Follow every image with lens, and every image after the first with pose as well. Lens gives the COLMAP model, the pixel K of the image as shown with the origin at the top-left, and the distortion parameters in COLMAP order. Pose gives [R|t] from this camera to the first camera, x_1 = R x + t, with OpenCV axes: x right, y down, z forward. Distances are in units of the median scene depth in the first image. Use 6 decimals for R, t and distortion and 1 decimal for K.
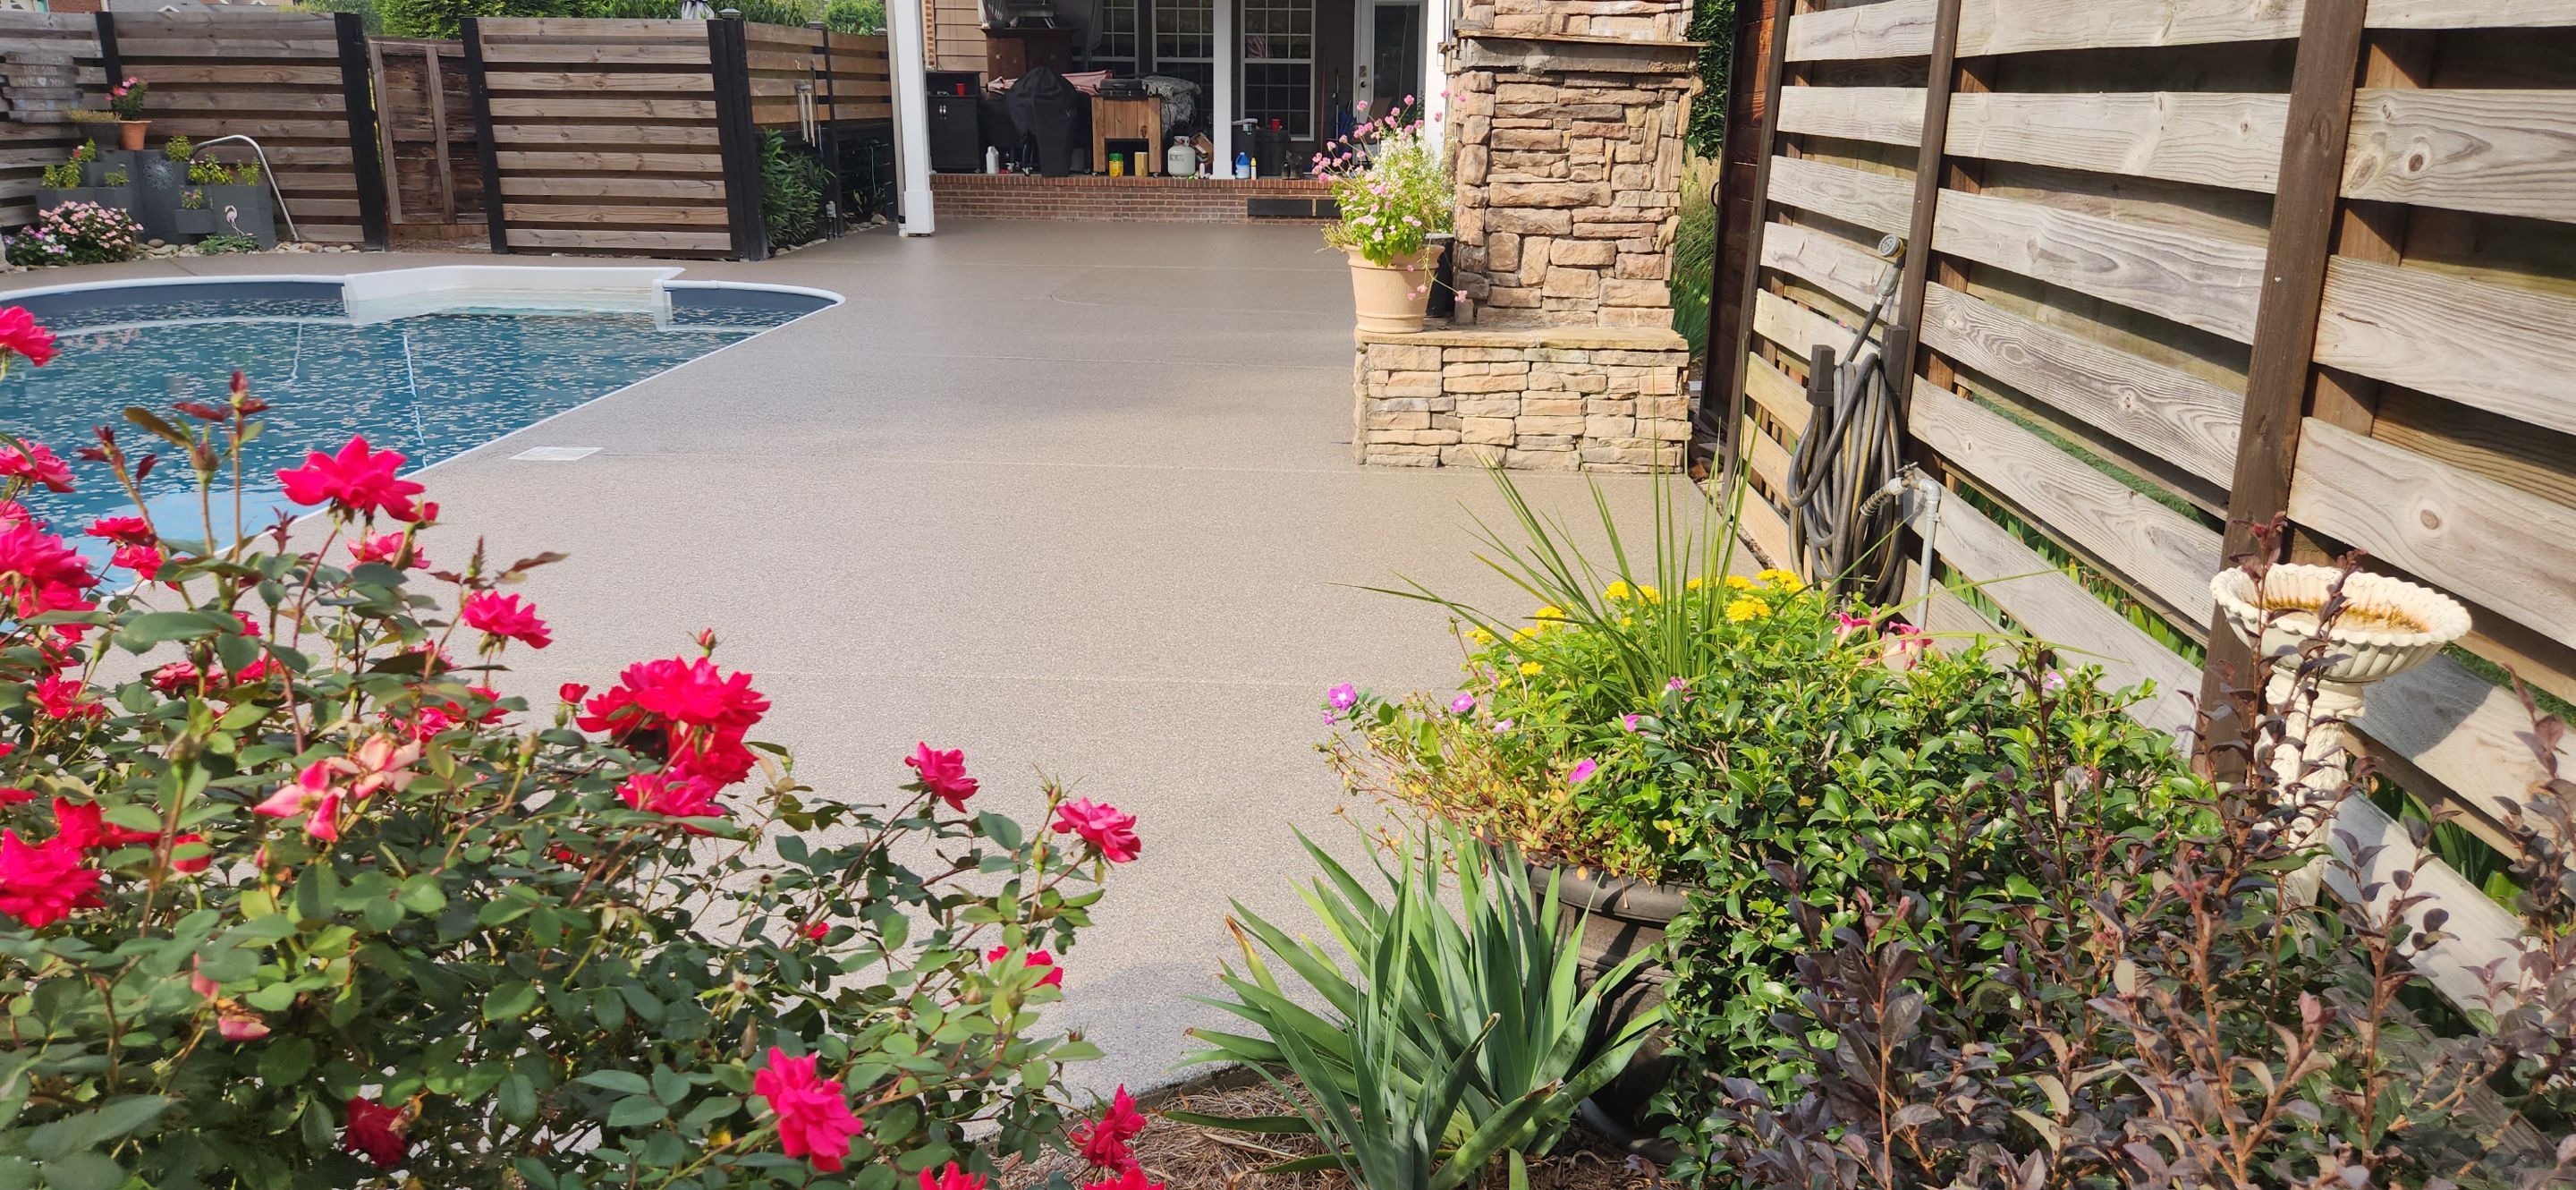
lens RADIAL K [[1710.4, 0, 1278.6], [0, 1710.4, 594.2], [0, 0, 1]] dist [0.027350, -0.008386]
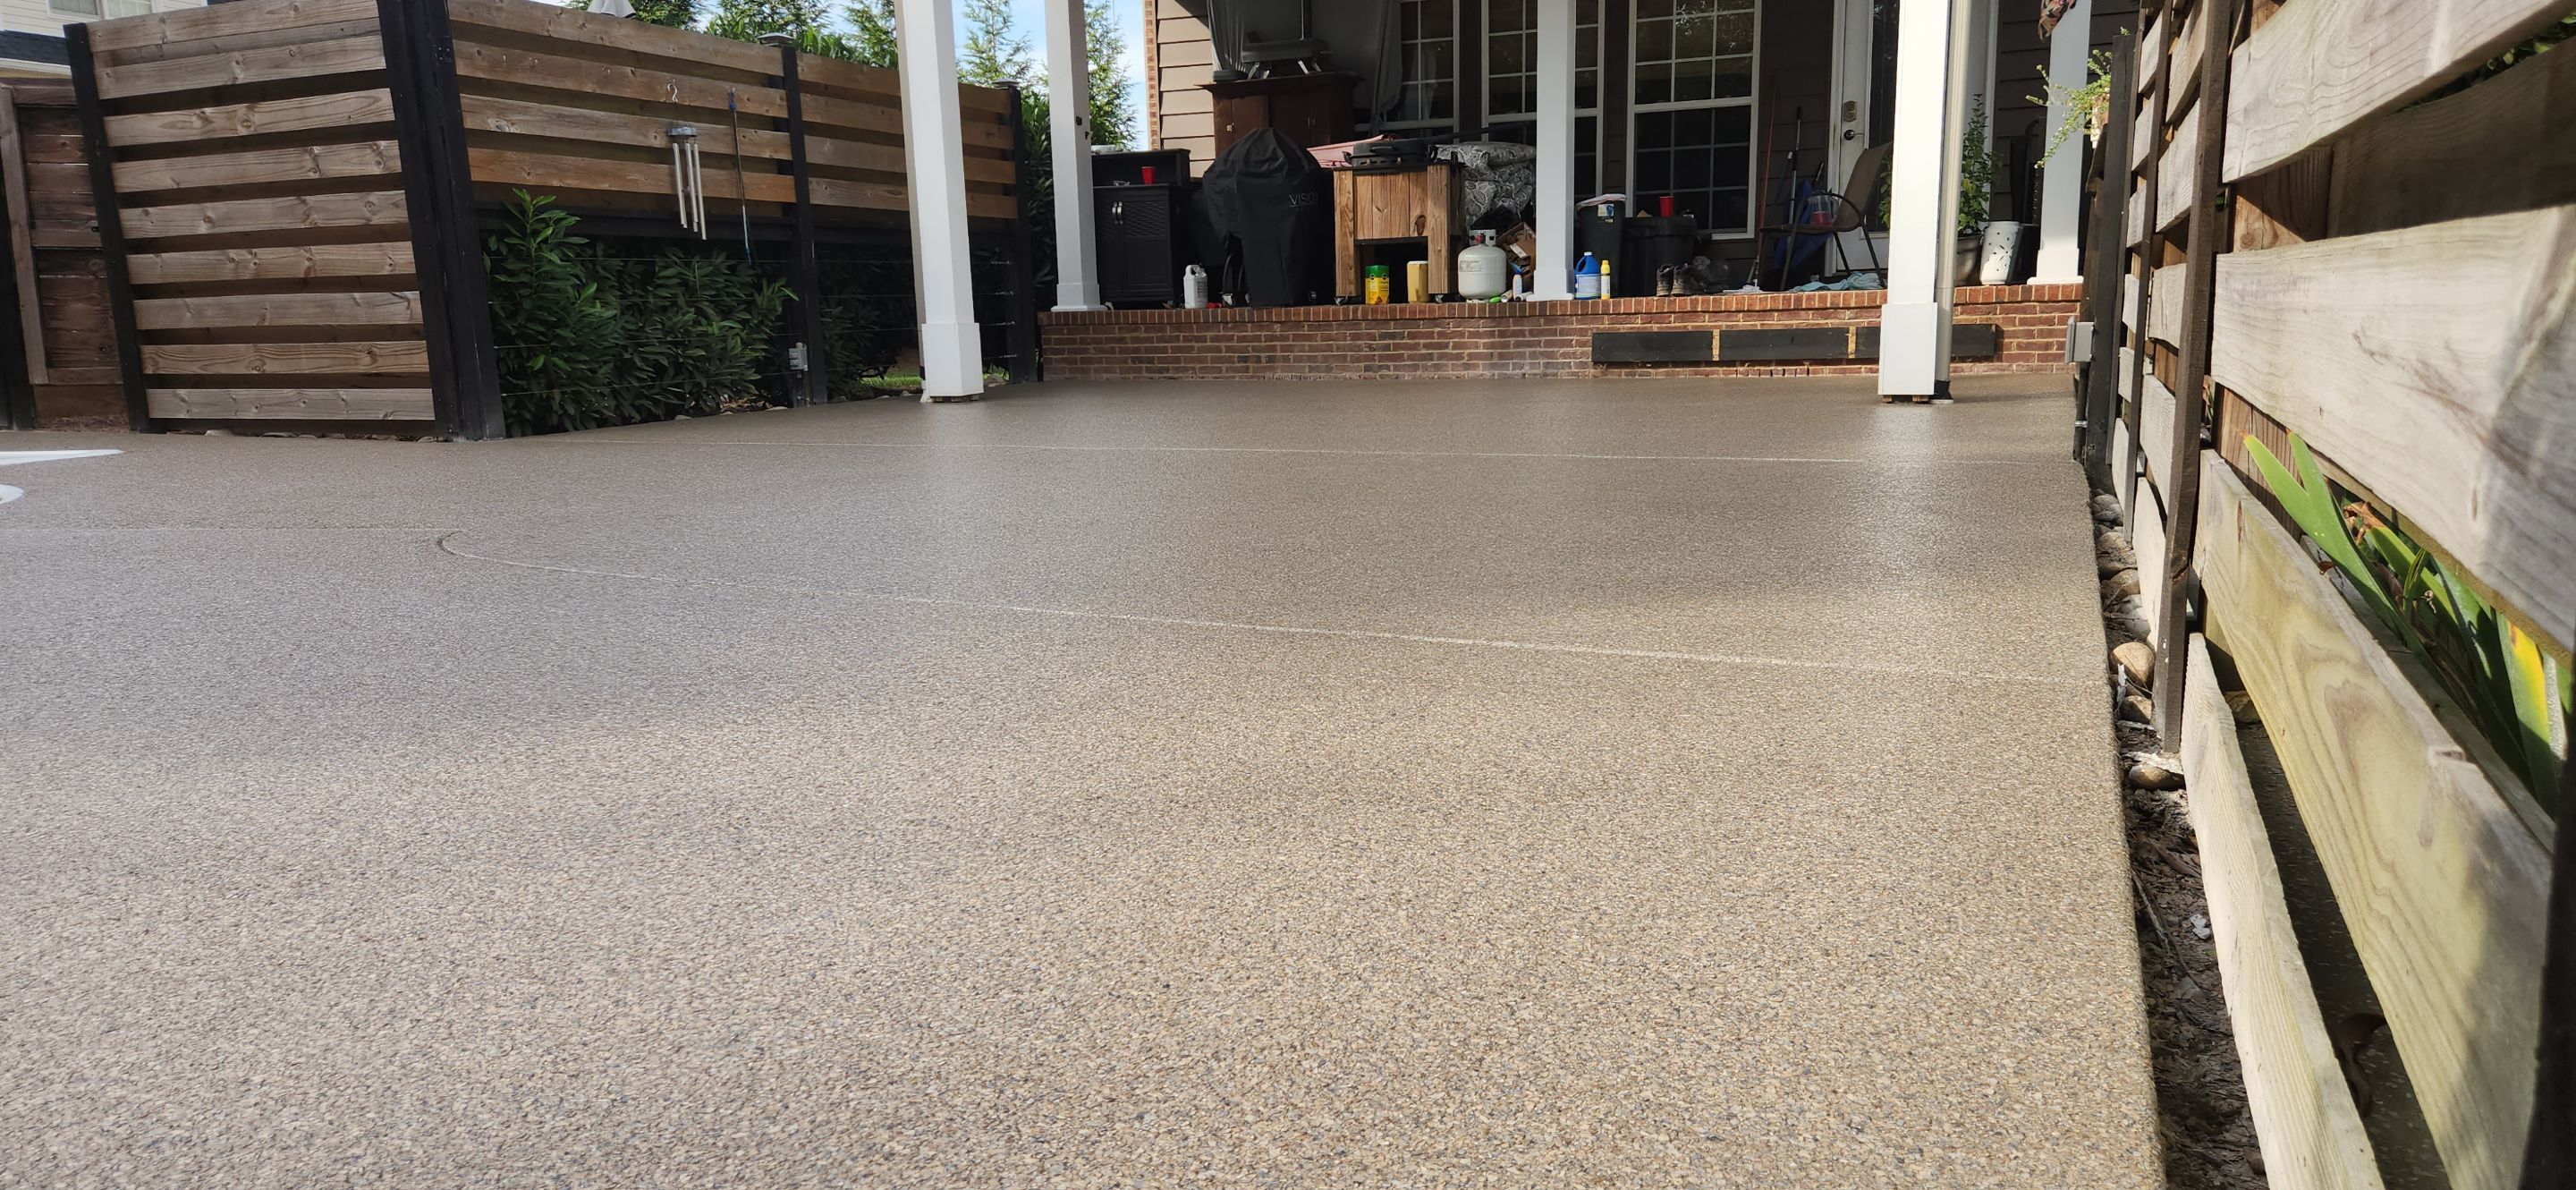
lens RADIAL K [[1710.4, 0, 1297.1], [0, 1710.4, 609.0], [0, 0, 1]] dist [0.027350, -0.008386]
pose [[0.937001, 0.029342, -0.348091, 0.086253], [-0.066425, 0.993251, -0.095079, -0.085797], [0.342952, 0.112211, 0.932627, 0.469446]]
